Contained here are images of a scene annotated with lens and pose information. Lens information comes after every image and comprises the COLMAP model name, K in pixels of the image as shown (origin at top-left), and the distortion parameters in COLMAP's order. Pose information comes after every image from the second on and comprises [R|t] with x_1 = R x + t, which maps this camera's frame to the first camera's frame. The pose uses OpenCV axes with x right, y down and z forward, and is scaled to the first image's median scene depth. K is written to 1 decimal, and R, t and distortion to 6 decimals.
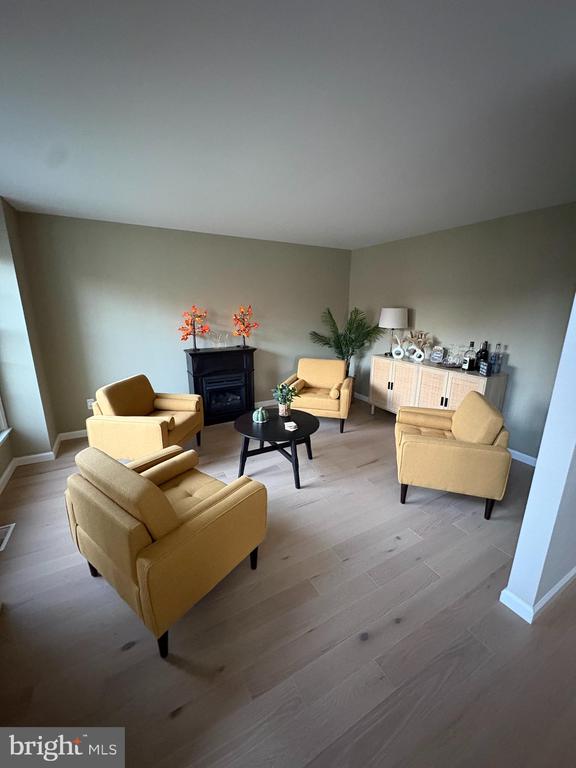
lens RADIAL K [[305.0, 0, 286.9], [0, 305.0, 383.2], [0, 0, 1]] dist [-0.000832, 0.000279]
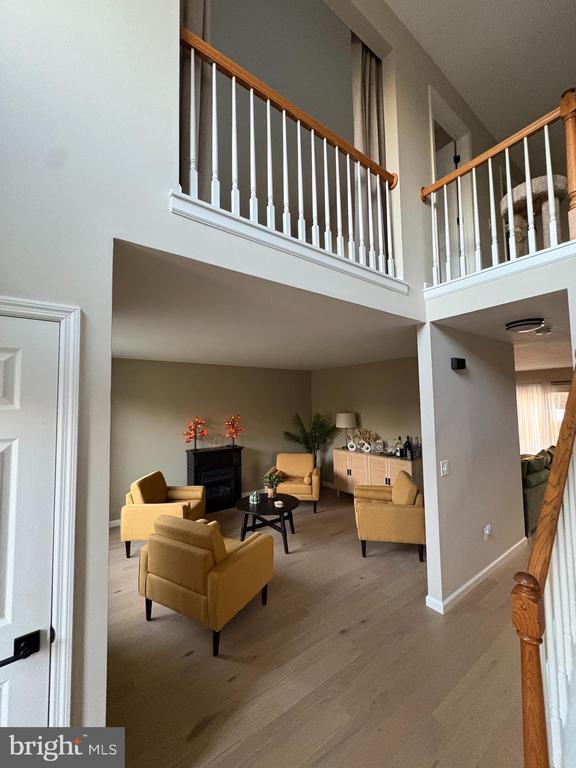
lens RADIAL K [[305.0, 0, 286.9], [0, 305.0, 383.2], [0, 0, 1]] dist [-0.000832, 0.000279]
pose [[0.992287, -0.012853, 0.123294, -0.082873], [0.050361, 0.950629, -0.306215, 0.034520], [-0.113271, 0.310063, 0.943944, -0.332098]]
